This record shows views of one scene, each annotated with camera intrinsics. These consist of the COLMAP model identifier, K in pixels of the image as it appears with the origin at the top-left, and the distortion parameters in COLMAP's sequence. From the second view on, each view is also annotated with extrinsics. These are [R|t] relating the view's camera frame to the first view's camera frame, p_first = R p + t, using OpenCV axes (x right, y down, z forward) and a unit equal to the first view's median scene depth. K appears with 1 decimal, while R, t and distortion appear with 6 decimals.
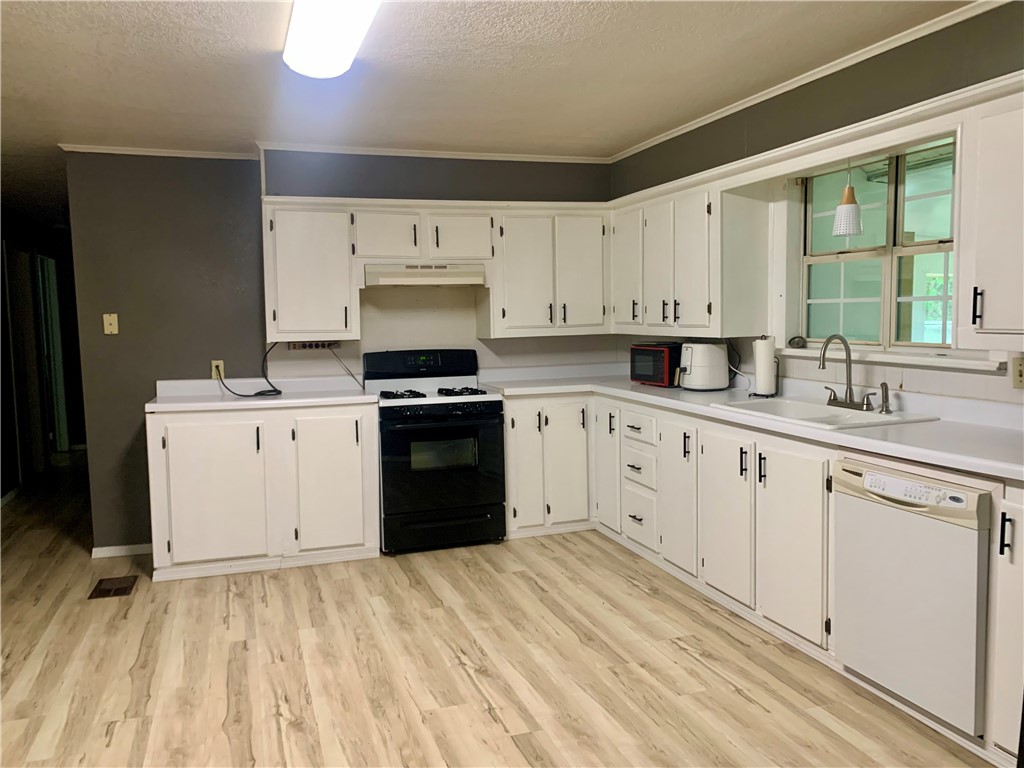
lens RADIAL K [[786.5, 0, 500.2], [0, 786.5, 386.1], [0, 0, 1]] dist [0.072140, -0.091203]
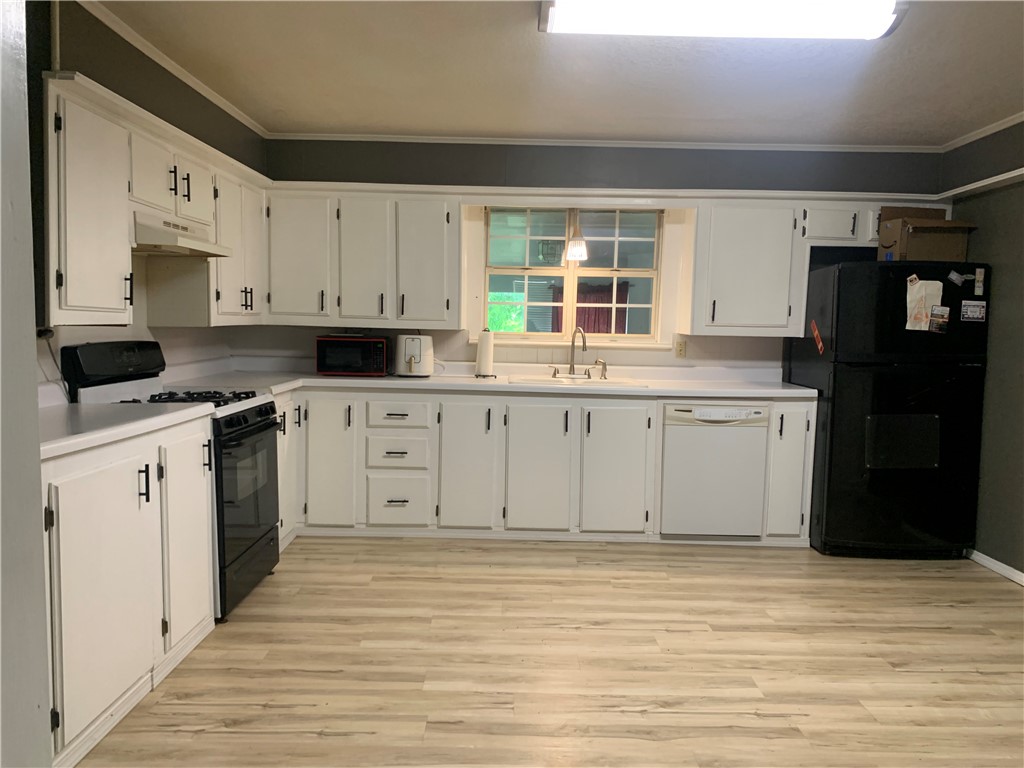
lens RADIAL K [[785.4, 0, 505.1], [0, 785.4, 391.2], [0, 0, 1]] dist [0.063410, -0.079811]
pose [[0.315081, -0.056962, 0.947354, -0.757870], [0.059803, 0.997405, 0.040082, -0.011330], [-0.947179, 0.044026, 0.317670, 0.526251]]
